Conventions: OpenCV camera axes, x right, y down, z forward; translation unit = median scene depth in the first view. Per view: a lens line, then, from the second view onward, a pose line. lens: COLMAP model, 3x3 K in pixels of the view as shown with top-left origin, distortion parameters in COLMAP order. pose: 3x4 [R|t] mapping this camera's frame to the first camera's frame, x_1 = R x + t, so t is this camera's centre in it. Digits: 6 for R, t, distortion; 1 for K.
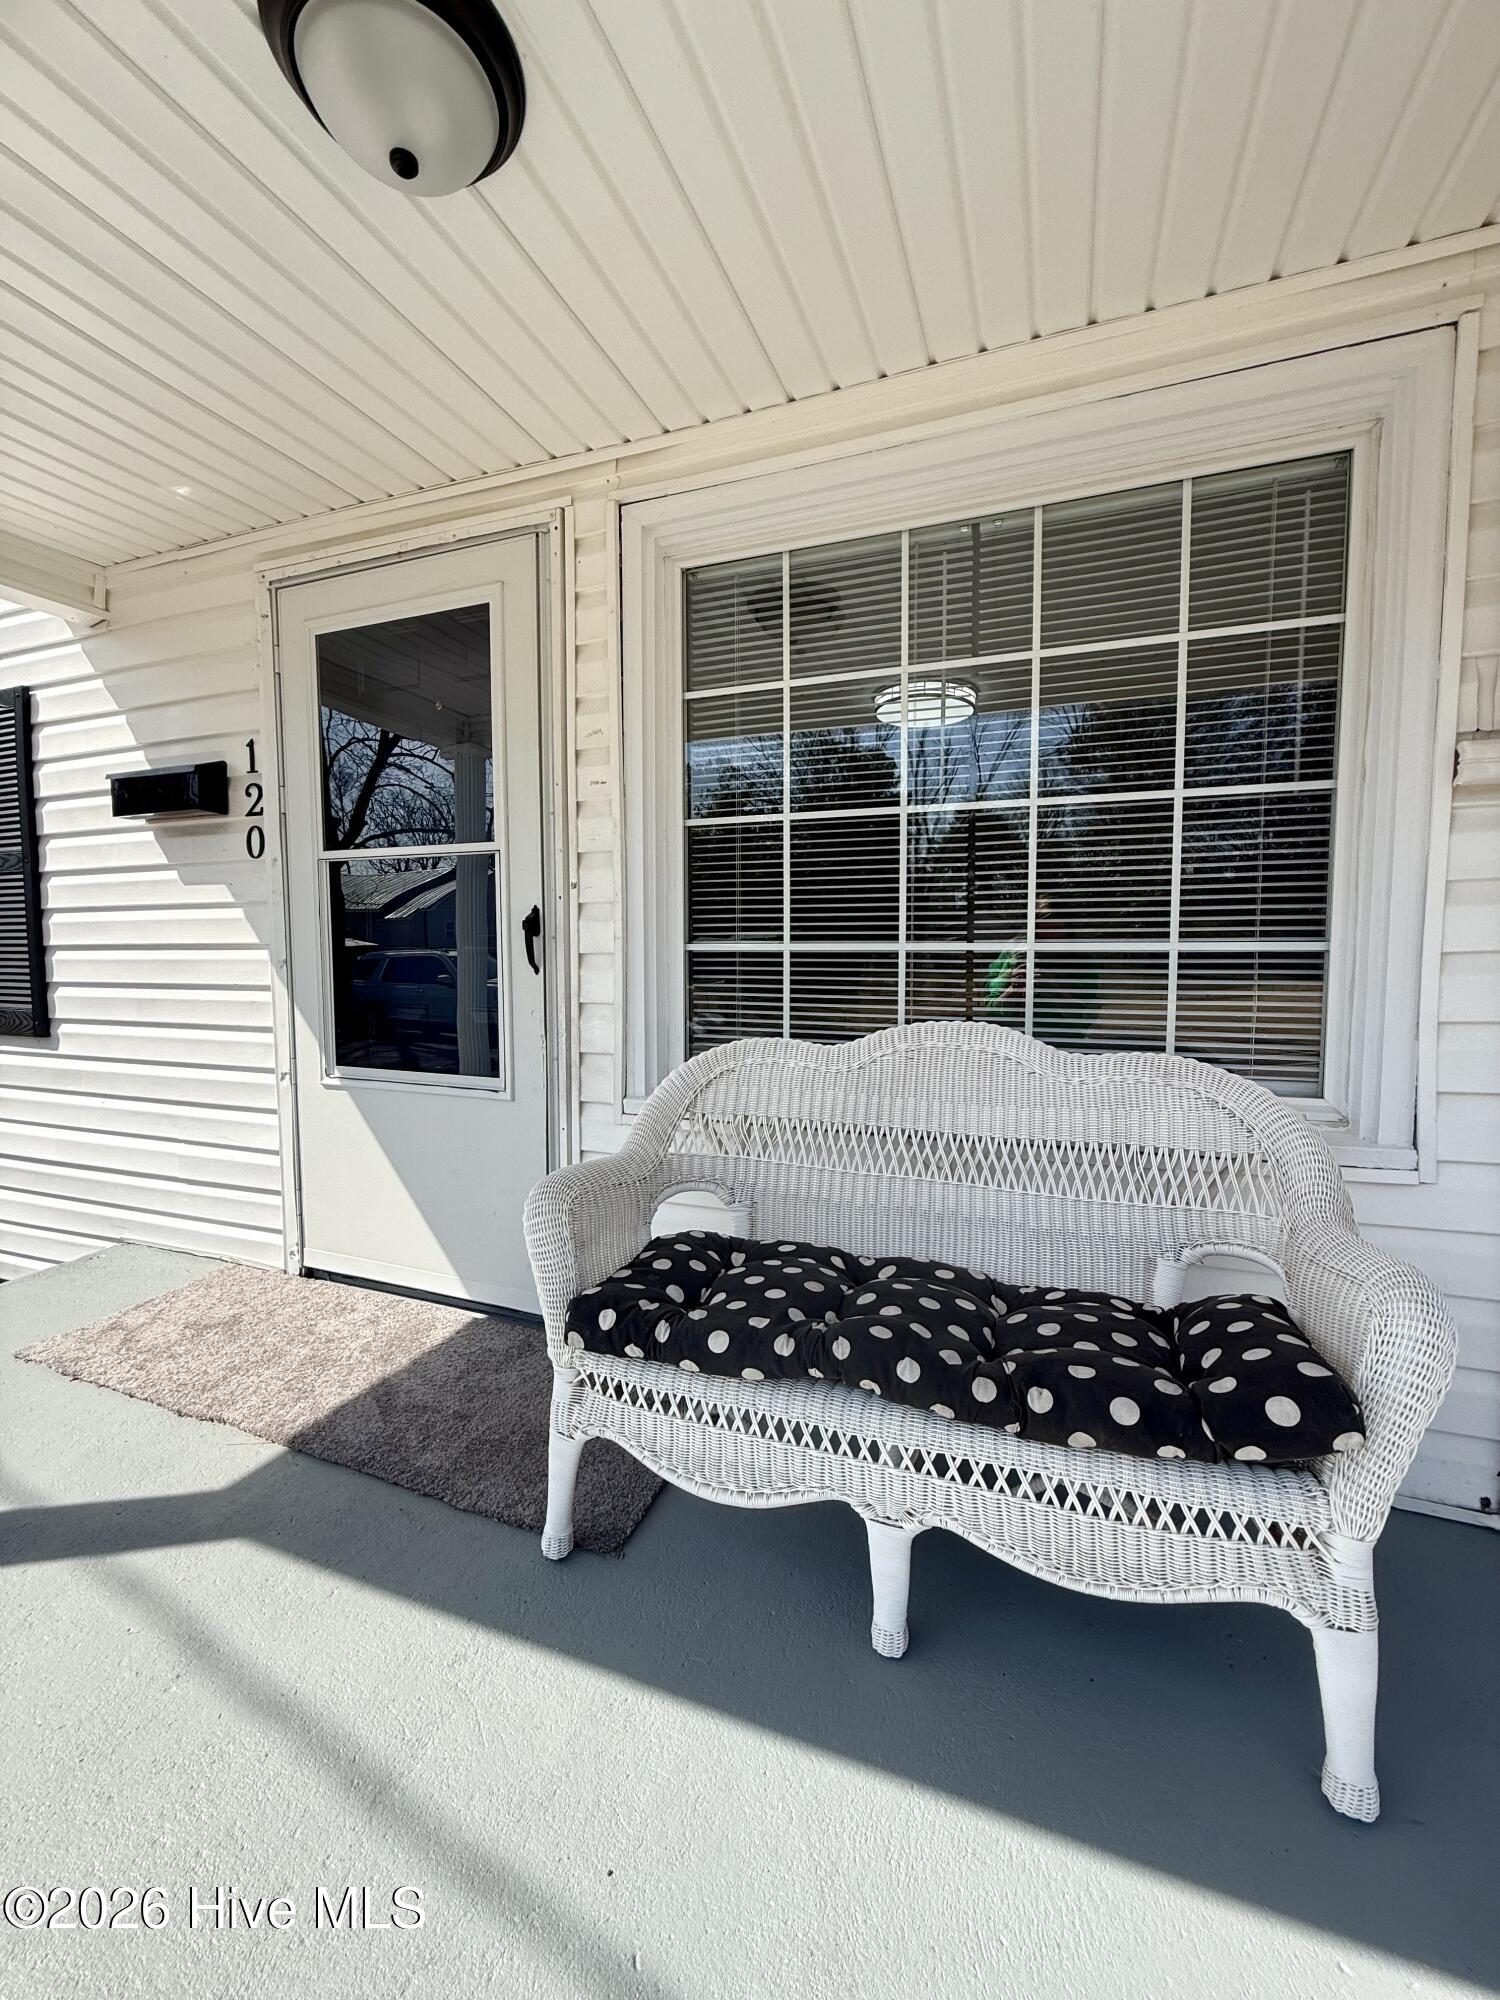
lens RADIAL K [[793.3, 0, 750.0], [0, 793.3, 1000.0], [0, 0, 1]] dist [0.001050, 0.000000]
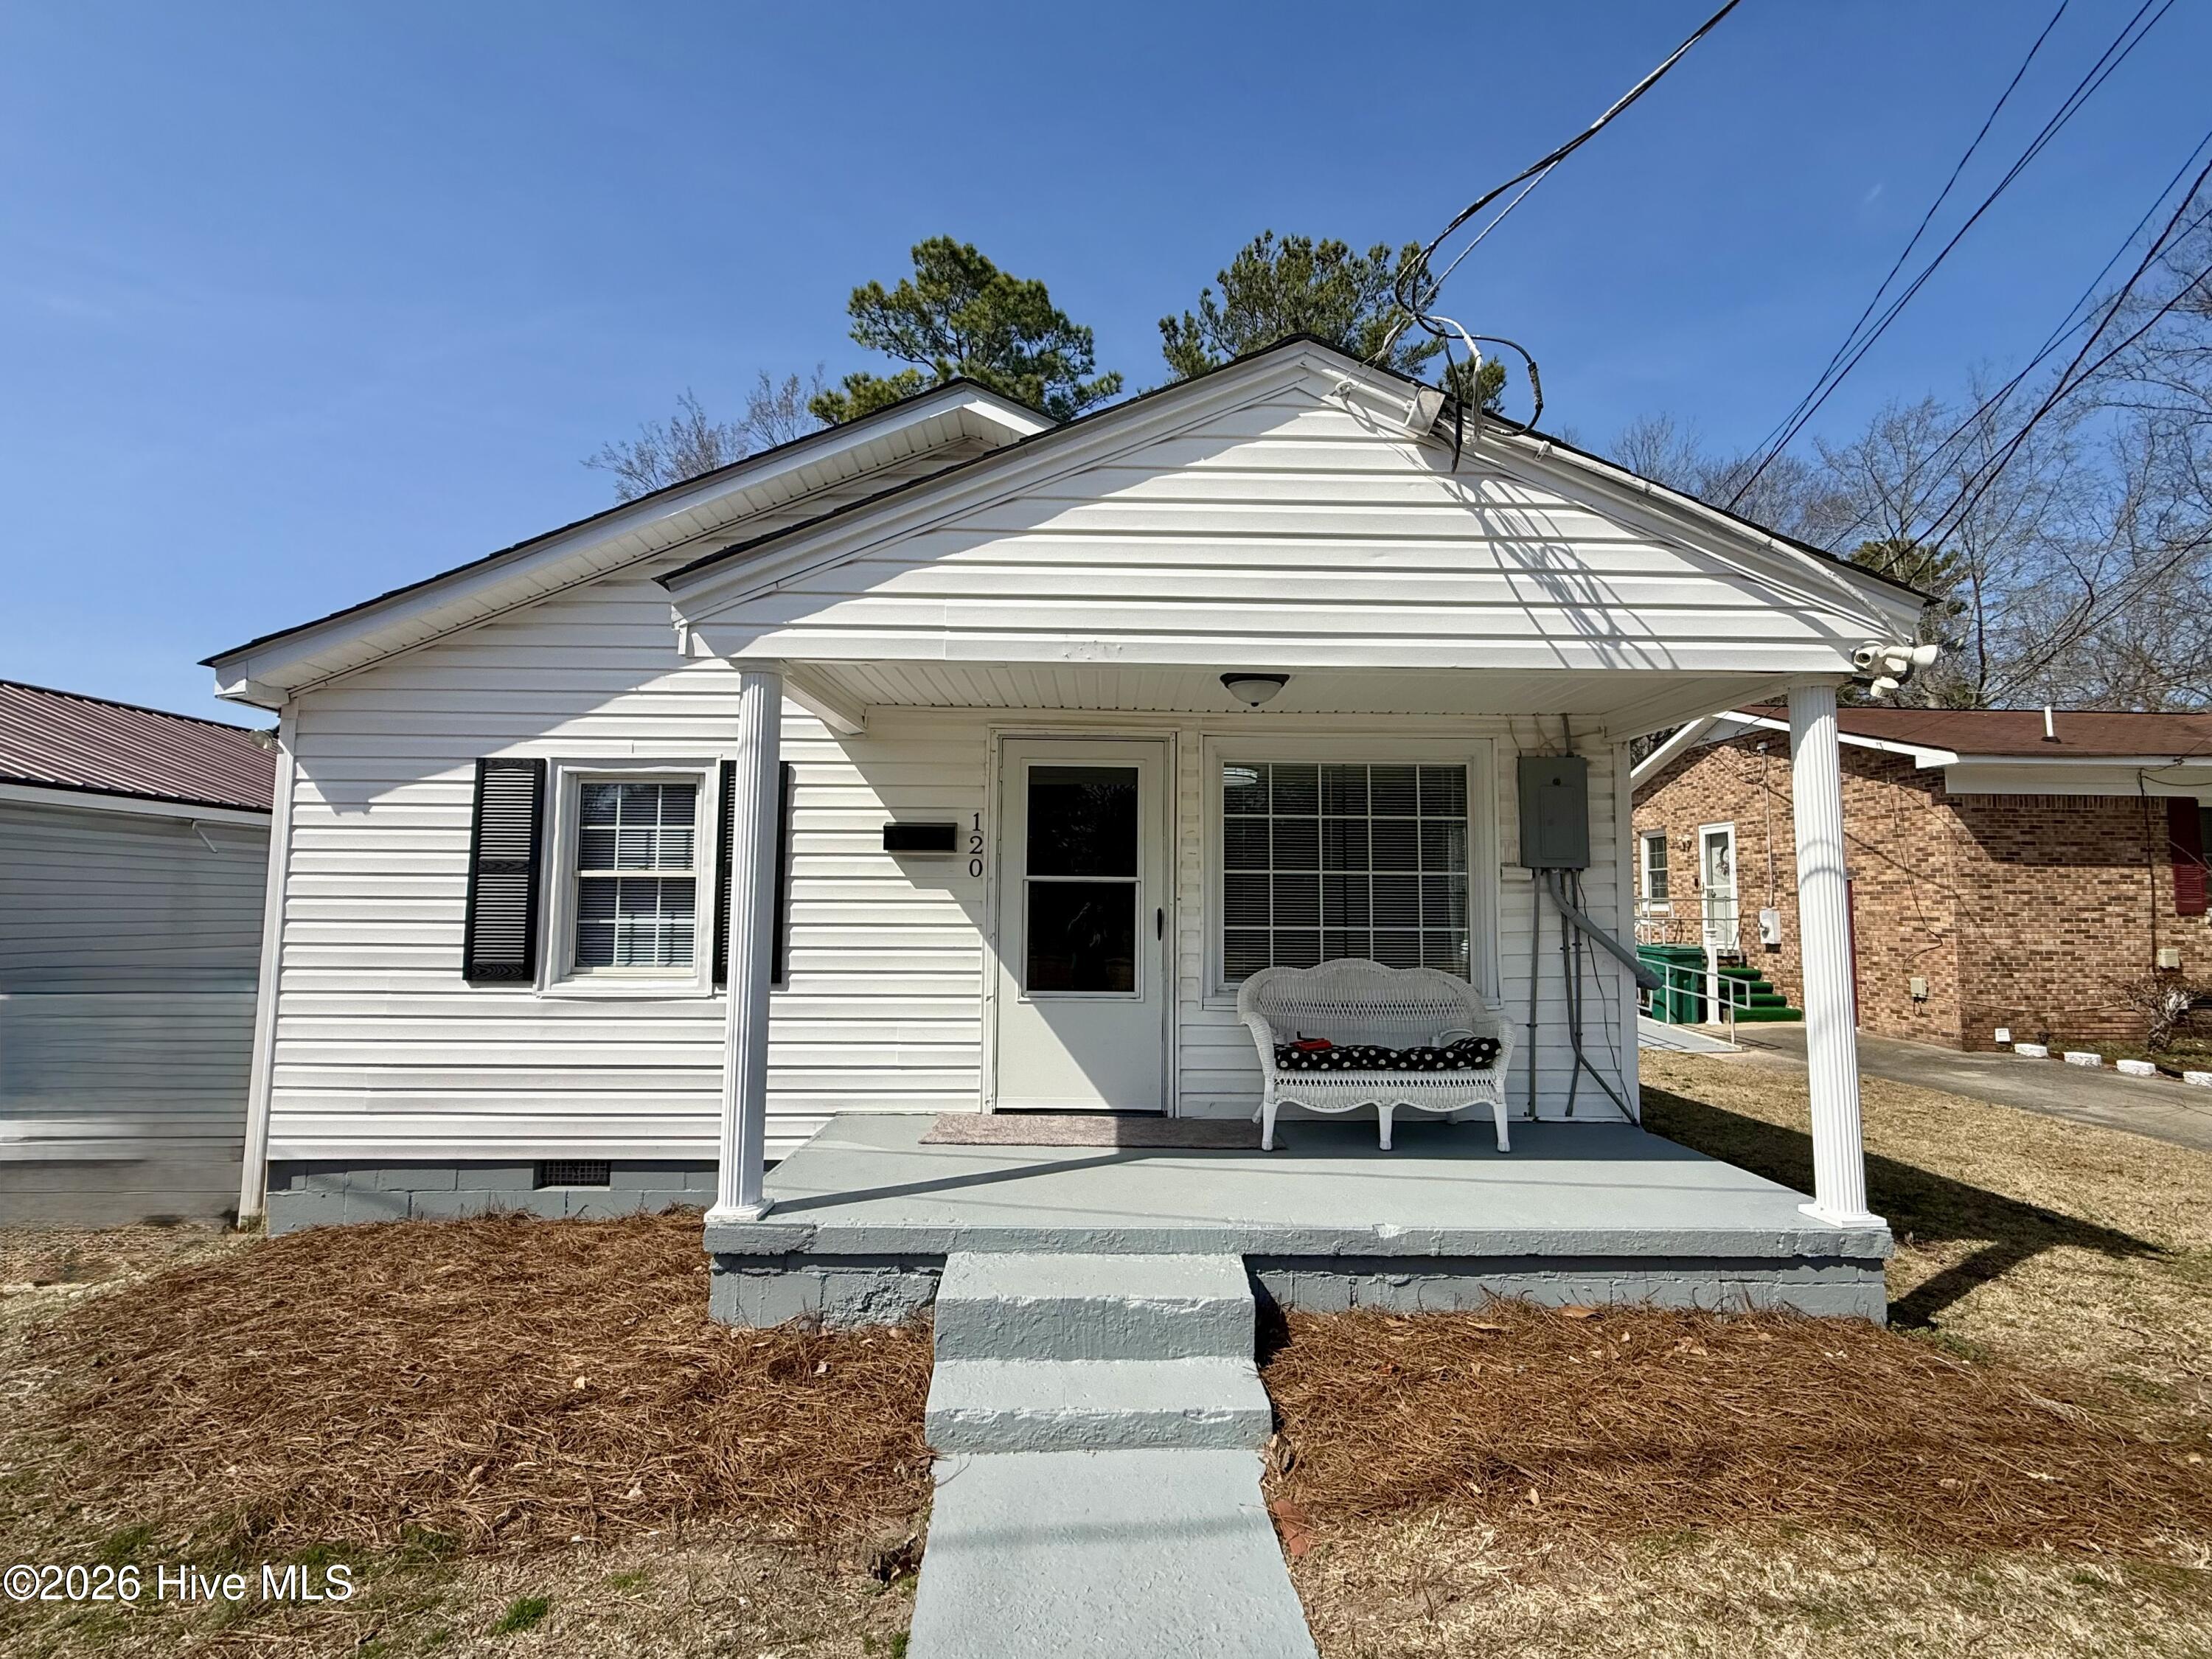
lens RADIAL K [[978.0, 0, 1112.5], [0, 978.0, 833.9], [0, 0, 1]] dist [0.000108, -0.000030]
pose [[0.930034, 0.037407, 0.365564, -1.320714], [0.014809, 0.990182, -0.138998, 0.045521], [-0.367175, 0.134687, 0.920349, -1.357294]]
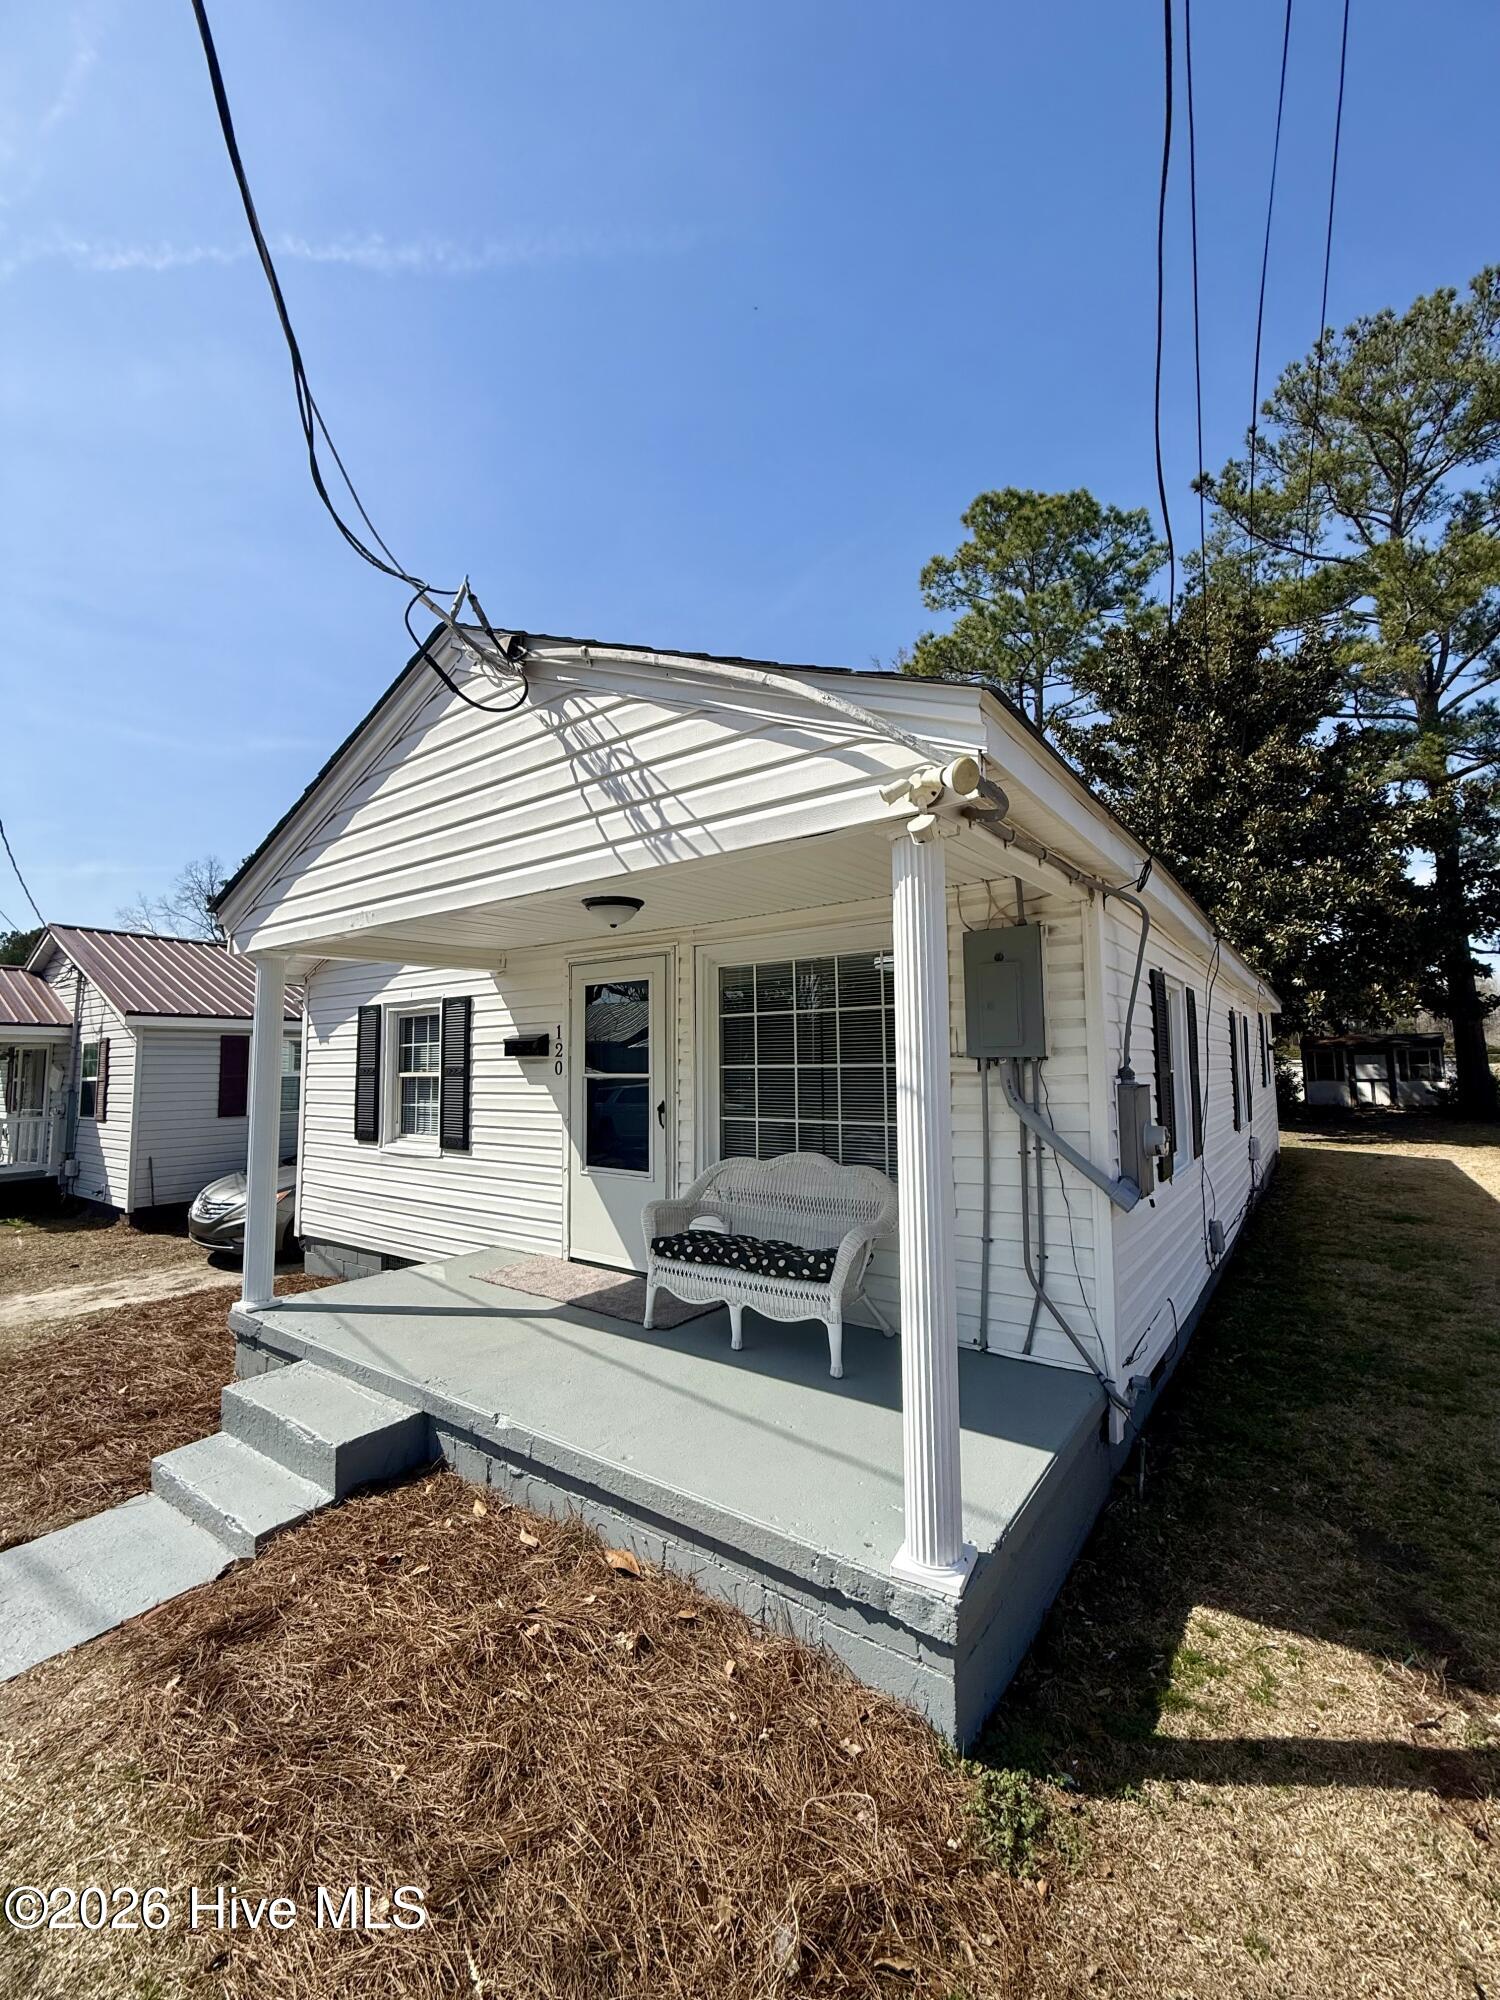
lens RADIAL K [[796.0, 0, 750.0], [0, 796.0, 1000.0], [0, 0, 1]] dist [-0.000629, 0.000200]
pose [[0.962757, -0.031462, -0.268533, 0.643891], [-0.007479, 0.989727, -0.142773, -0.075463], [0.270266, 0.139464, 0.952631, -1.283602]]
